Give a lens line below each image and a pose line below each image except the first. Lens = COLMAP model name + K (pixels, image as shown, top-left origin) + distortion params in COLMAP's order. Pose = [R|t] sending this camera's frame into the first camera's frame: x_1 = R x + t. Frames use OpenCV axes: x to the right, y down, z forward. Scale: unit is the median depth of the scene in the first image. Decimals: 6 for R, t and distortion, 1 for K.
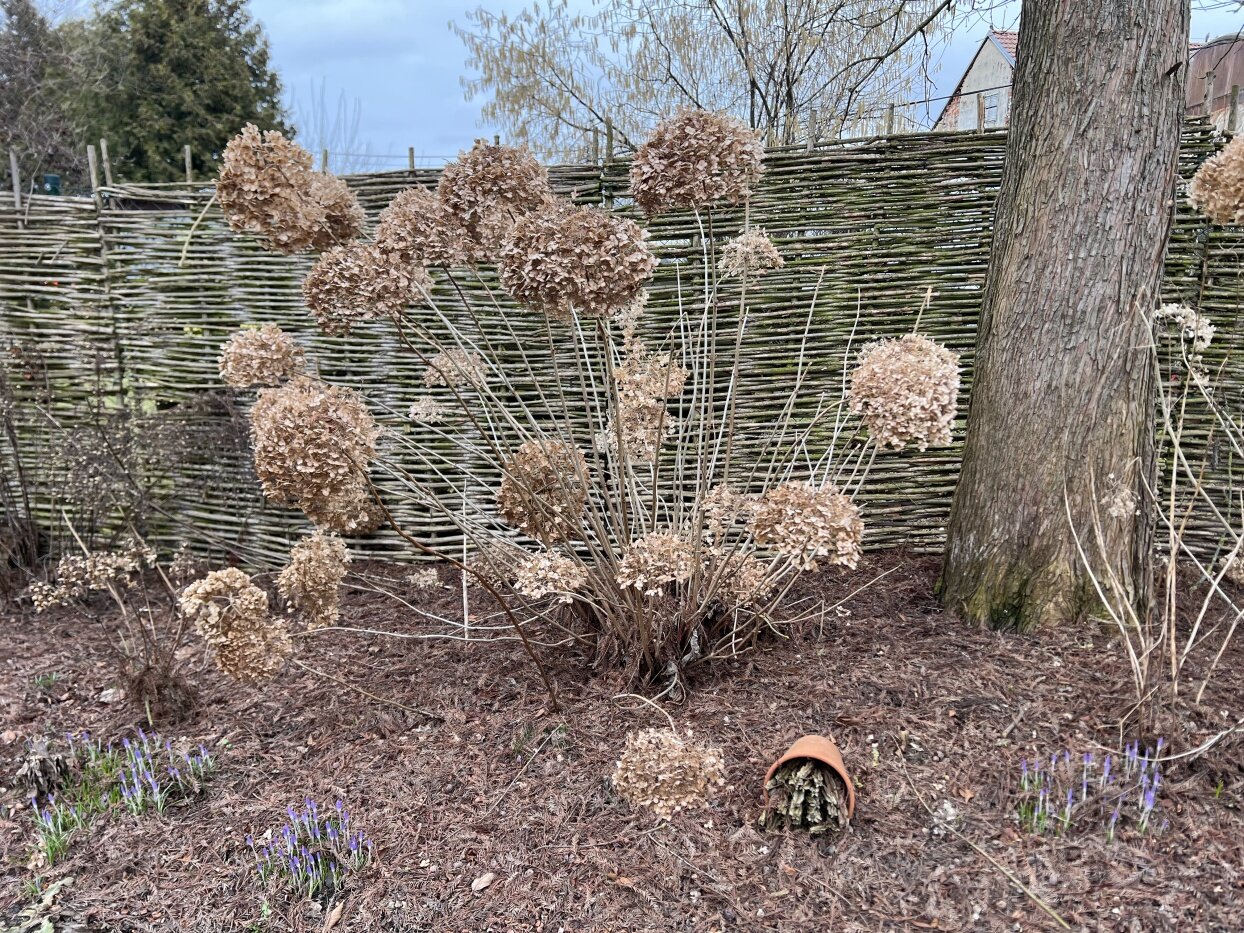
lens RADIAL K [[945.5, 0, 622.0], [0, 945.5, 466.5], [0, 0, 1]] dist [0.035128, -0.051572]
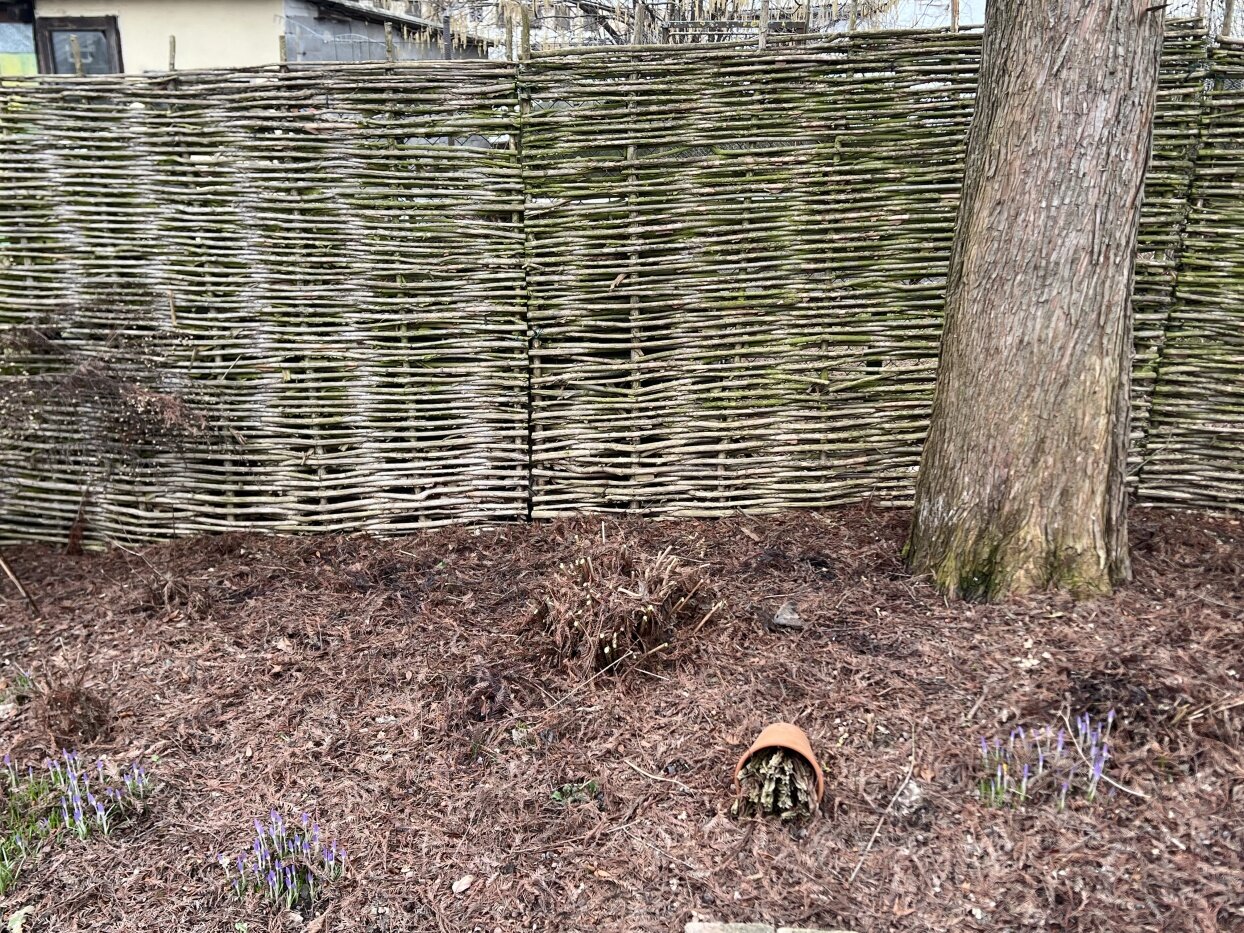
lens RADIAL K [[1265.3, 0, 622.0], [0, 1265.3, 466.5], [0, 0, 1]] dist [0.064327, -0.155058]
pose [[0.995040, -0.028771, 0.095227, -0.047946], [0.020247, 0.995799, 0.089298, -0.061113], [-0.097396, -0.086927, 0.991442, -0.159851]]
